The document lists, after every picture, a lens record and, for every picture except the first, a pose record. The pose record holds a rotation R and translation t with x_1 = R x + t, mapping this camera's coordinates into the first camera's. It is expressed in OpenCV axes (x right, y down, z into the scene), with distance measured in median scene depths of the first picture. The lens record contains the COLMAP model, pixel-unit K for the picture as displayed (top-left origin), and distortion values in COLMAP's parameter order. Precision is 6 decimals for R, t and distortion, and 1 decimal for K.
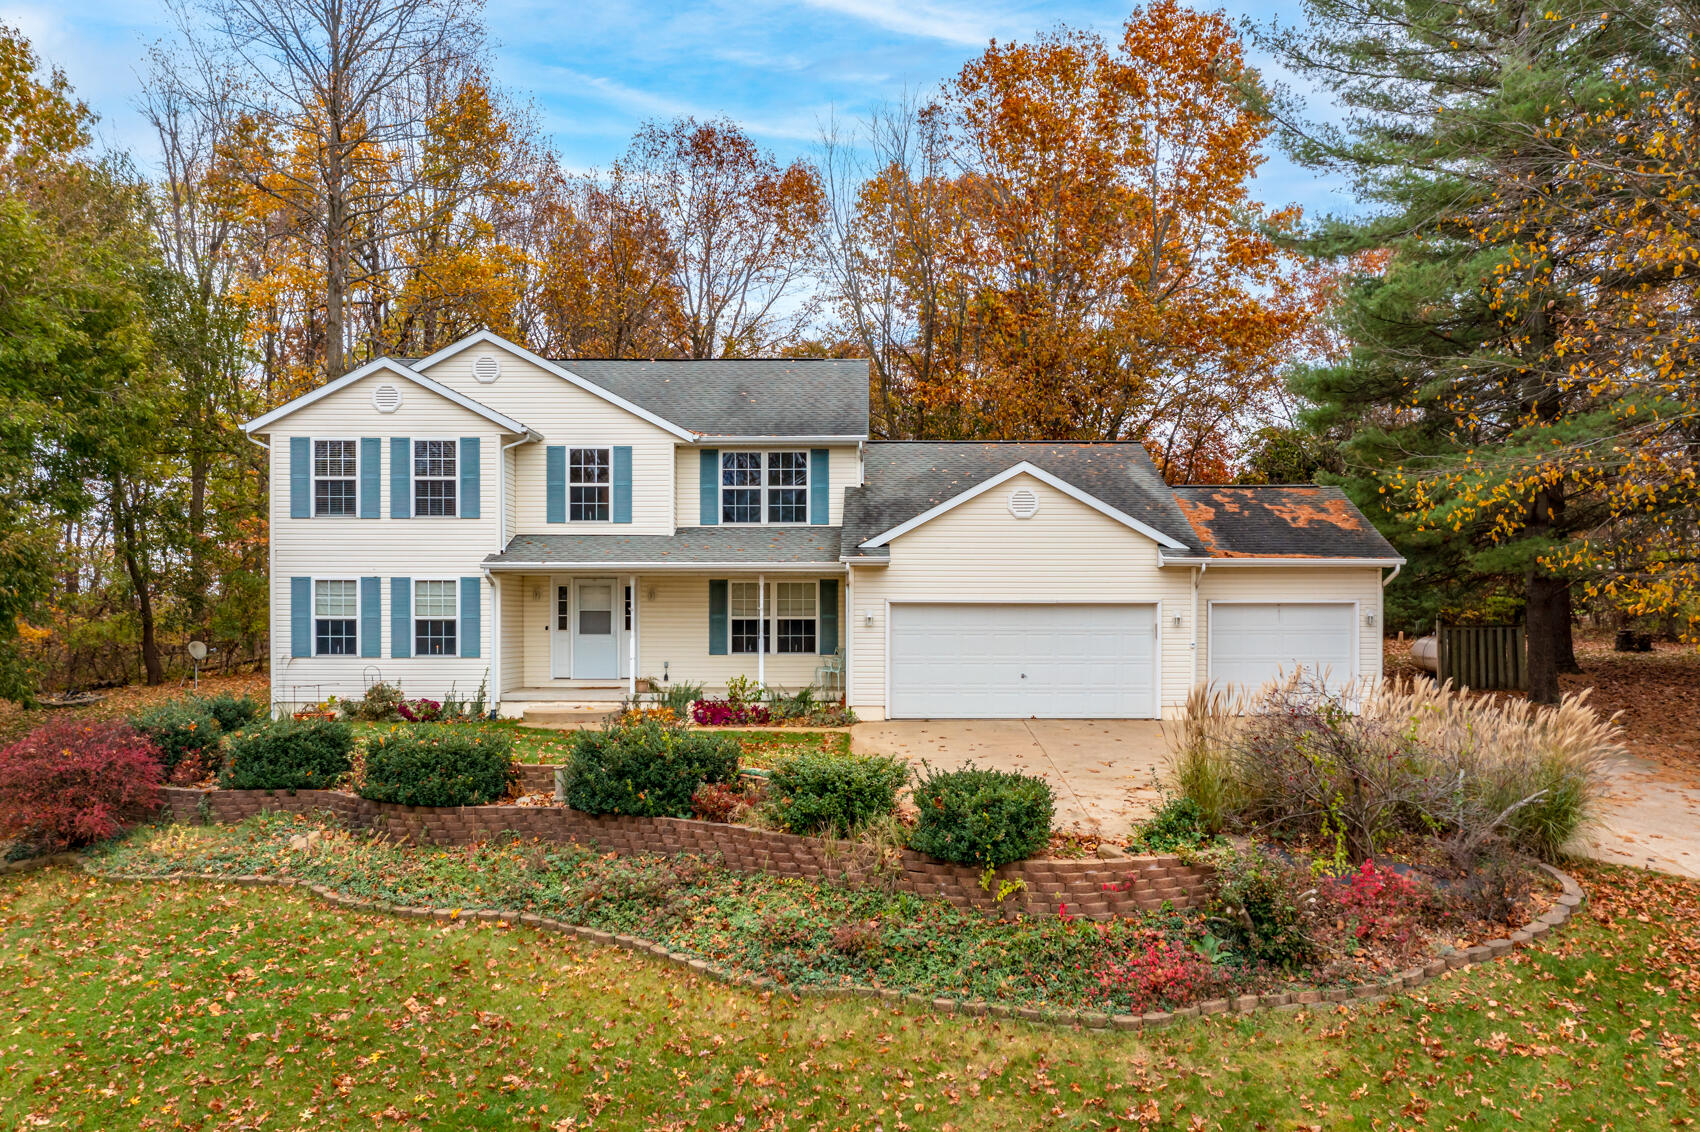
lens RADIAL K [[1430.4, 0, 860.9], [0, 1430.4, 563.1], [0, 0, 1]] dist [0.008733, 0.012982]
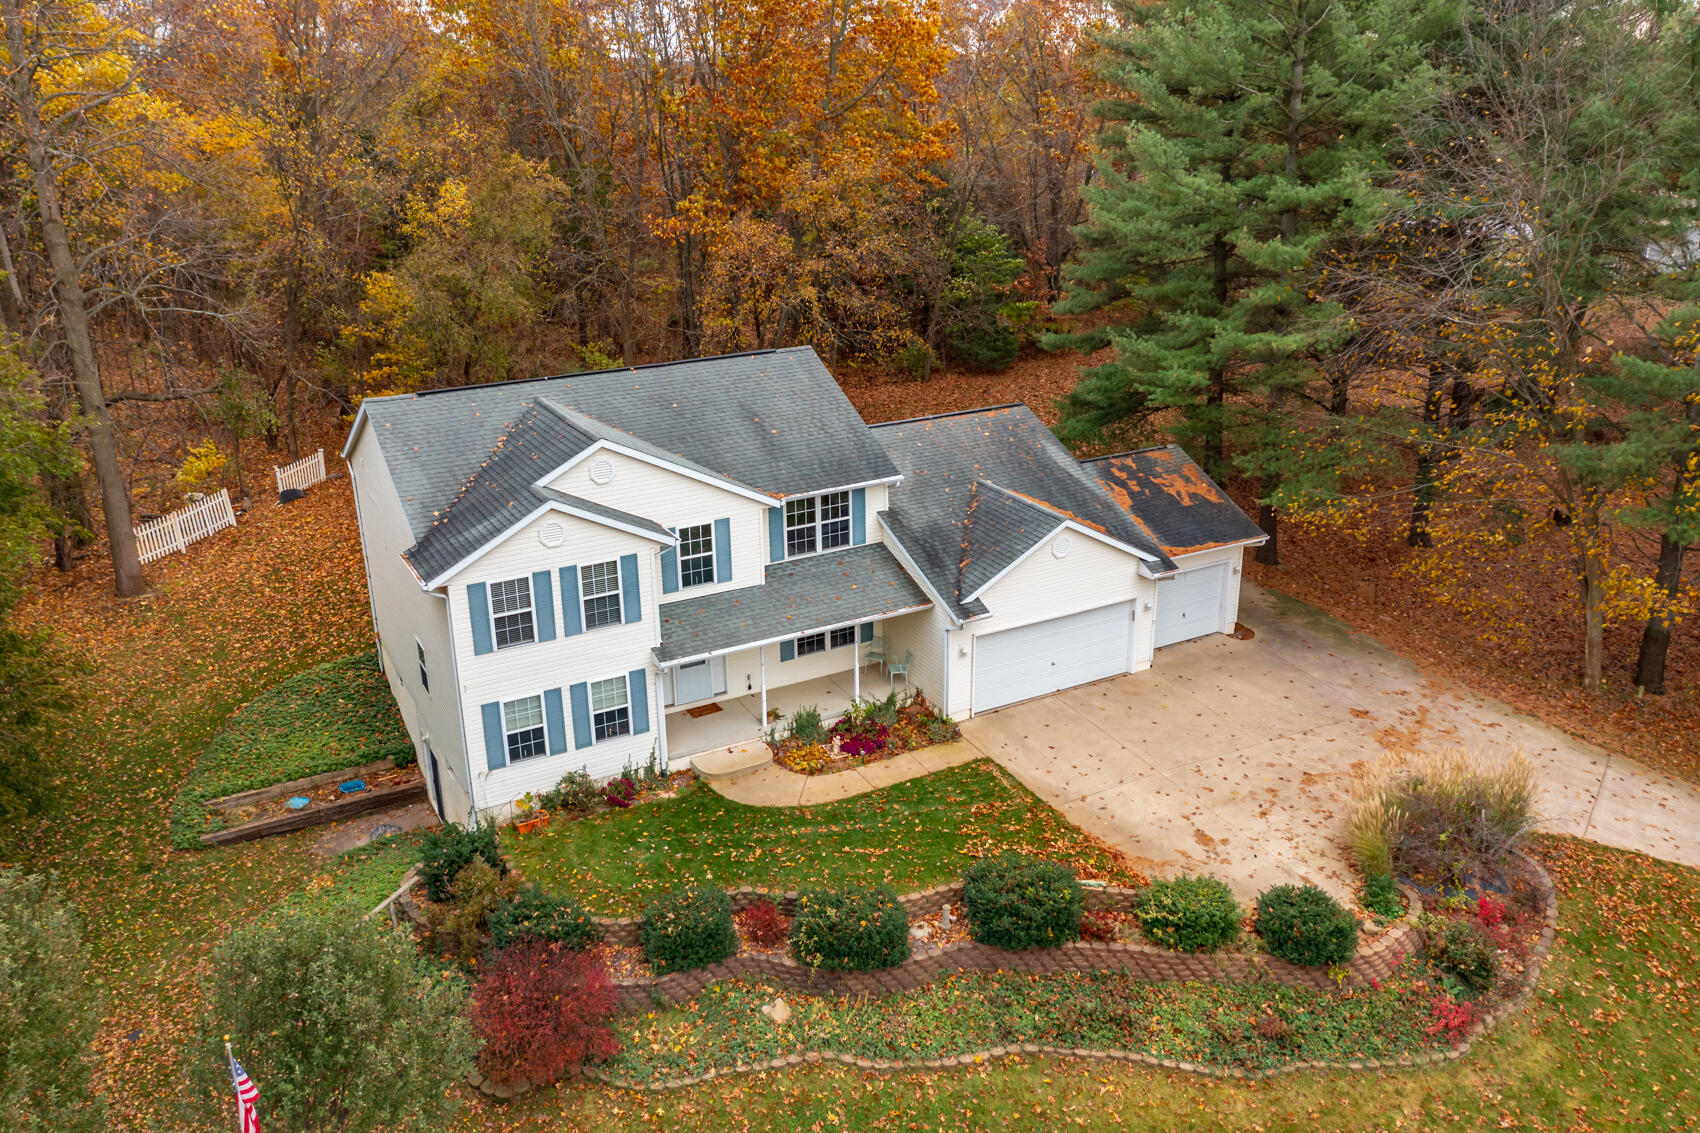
lens RADIAL K [[1430.4, 0, 835.4], [0, 1430.4, 460.6], [0, 0, 1]] dist [0.008733, 0.012982]
pose [[0.875024, -0.150808, 0.459989, -0.669213], [0.001813, 0.951249, 0.308420, -0.528244], [-0.484076, -0.269041, 0.832639, 0.018334]]
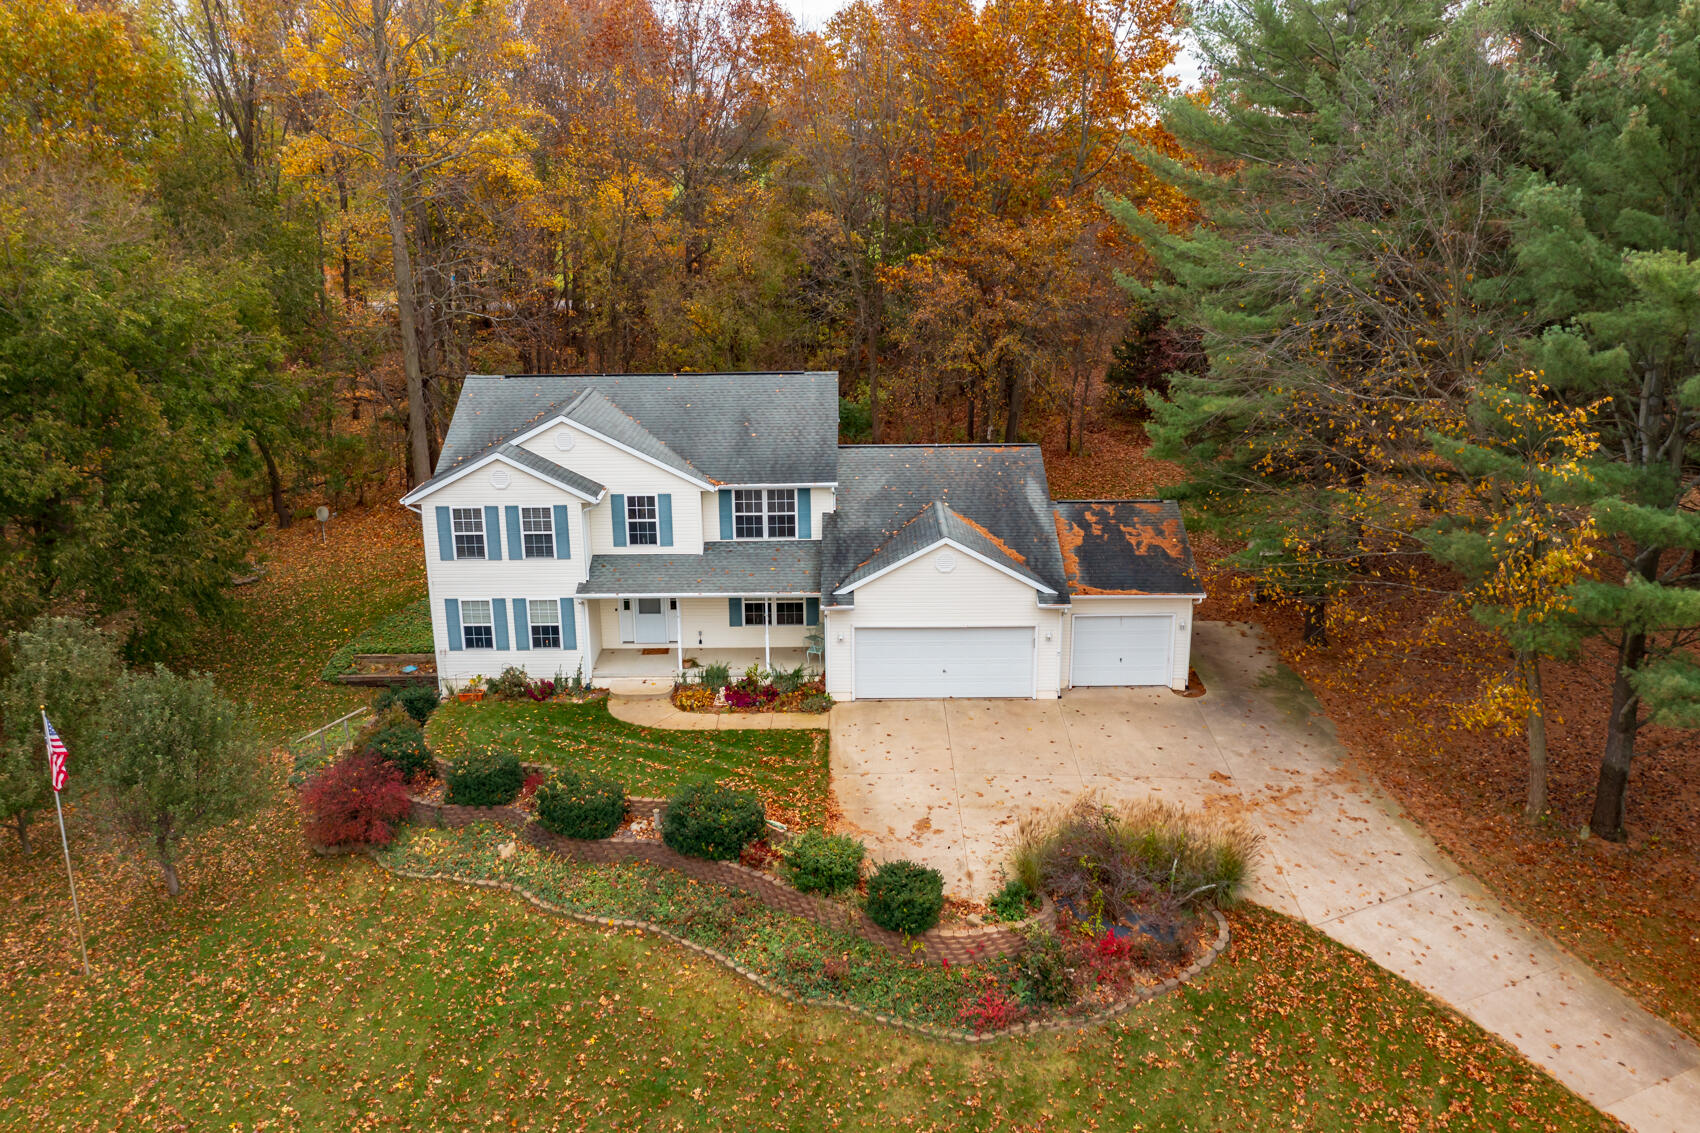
lens RADIAL K [[1430.4, 0, 807.1], [0, 1430.4, 466.6], [0, 0, 1]] dist [0.008733, 0.012982]
pose [[0.999661, -0.015069, -0.021212, 0.004946], [0.019997, 0.966522, 0.255805, -0.513572], [0.016647, -0.256142, 0.966496, -0.389764]]
